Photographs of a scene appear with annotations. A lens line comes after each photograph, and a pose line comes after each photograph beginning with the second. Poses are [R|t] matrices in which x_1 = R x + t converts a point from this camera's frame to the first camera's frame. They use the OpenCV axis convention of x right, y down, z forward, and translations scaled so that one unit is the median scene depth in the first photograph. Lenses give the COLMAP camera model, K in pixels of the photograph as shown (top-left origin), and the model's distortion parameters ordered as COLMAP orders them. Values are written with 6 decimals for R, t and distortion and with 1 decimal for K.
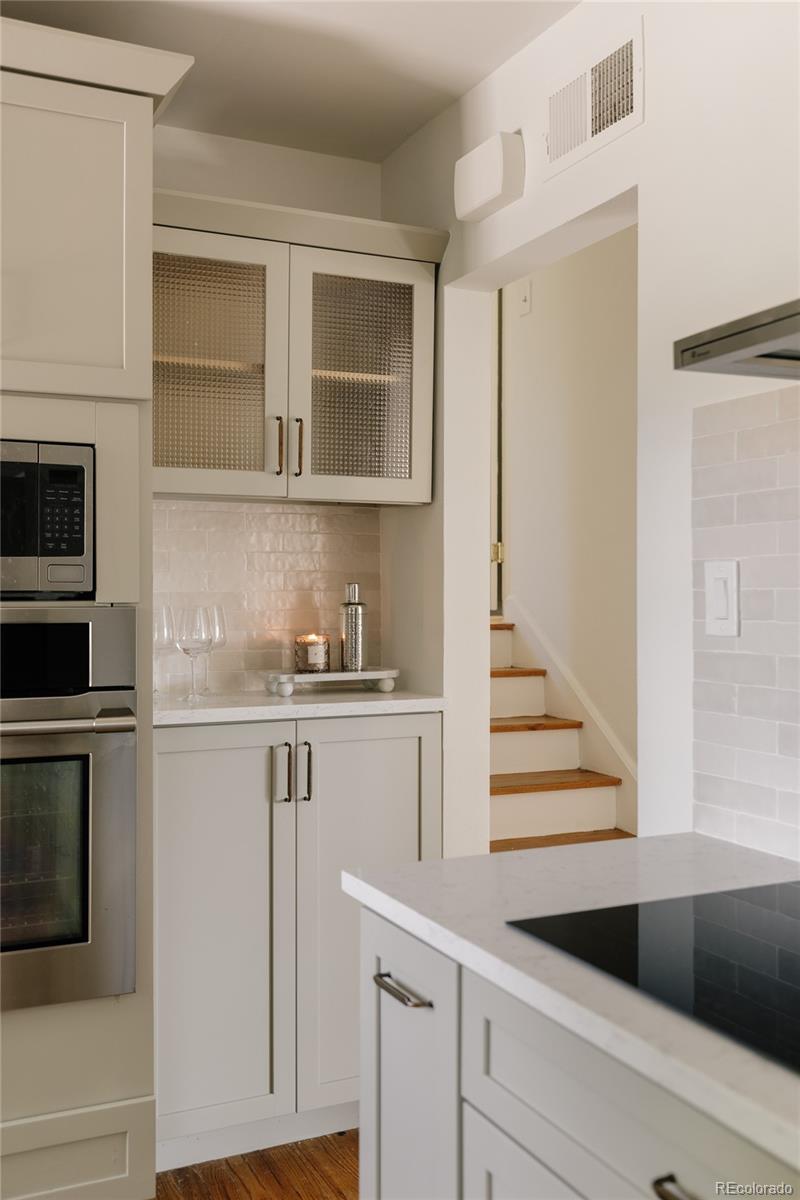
lens RADIAL K [[1137.0, 0, 398.1], [0, 1137.0, 577.9], [0, 0, 1]] dist [0.010753, 0.000000]
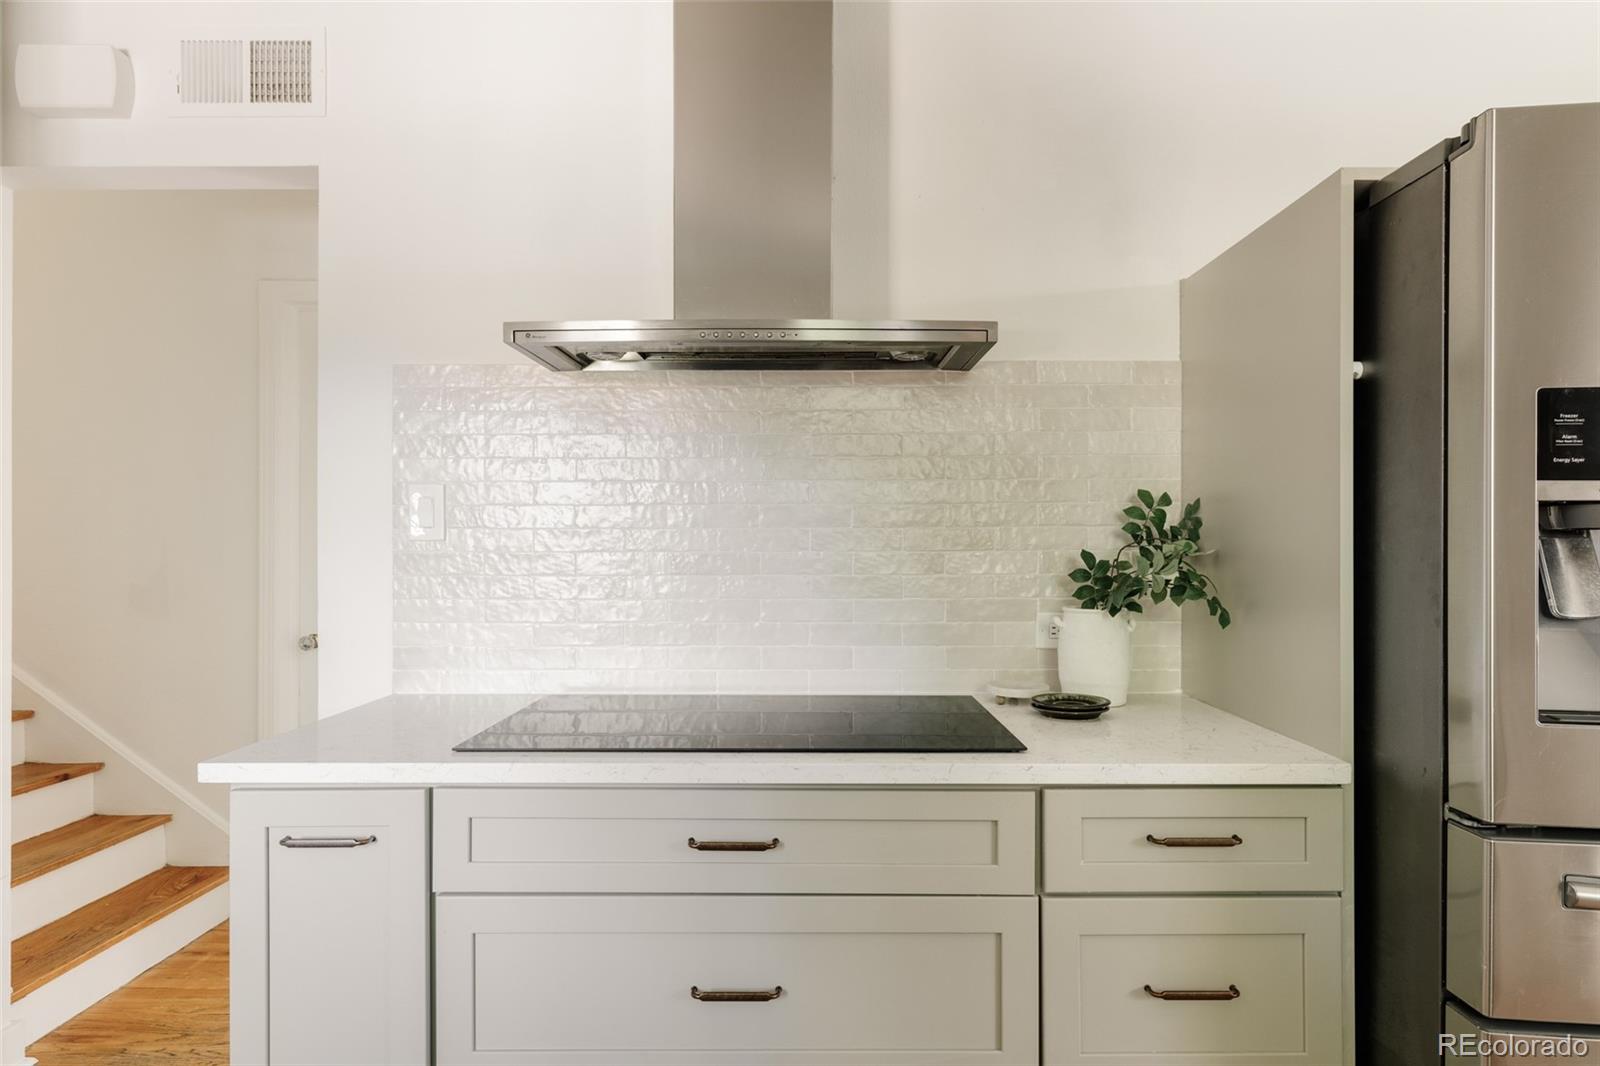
lens RADIAL K [[914.4, 0, 799.8], [0, 914.4, 541.4], [0, 0, 1]] dist [0.001336, -0.000143]
pose [[0.455435, -0.002281, 0.890266, -0.391471], [-0.010969, 0.999906, 0.008174, 0.032261], [-0.890202, -0.013488, 0.455367, 0.105669]]
